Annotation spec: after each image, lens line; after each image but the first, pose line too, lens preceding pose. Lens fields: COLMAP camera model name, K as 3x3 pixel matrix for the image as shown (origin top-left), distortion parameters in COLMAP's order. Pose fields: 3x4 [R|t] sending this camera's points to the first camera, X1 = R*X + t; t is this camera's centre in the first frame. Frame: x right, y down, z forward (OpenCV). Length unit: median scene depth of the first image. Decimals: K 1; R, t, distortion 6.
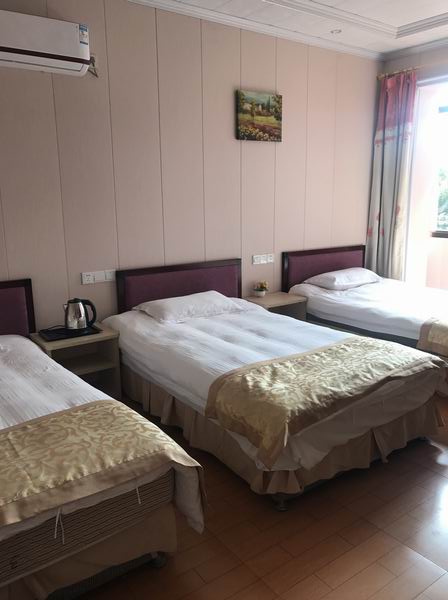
lens RADIAL K [[487.3, 0, 224.3], [0, 487.3, 297.7], [0, 0, 1]] dist [0.034861, -0.044431]
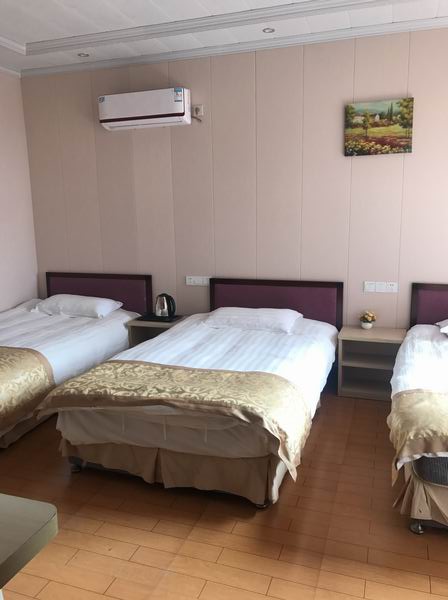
lens RADIAL K [[487.3, 0, 224.3], [0, 487.3, 297.7], [0, 0, 1]] dist [0.034861, -0.044431]
pose [[0.577745, 0.151817, -0.801974, 0.677974], [-0.154865, 0.985091, 0.074916, -0.089475], [0.801391, 0.080916, 0.592643, 0.274480]]
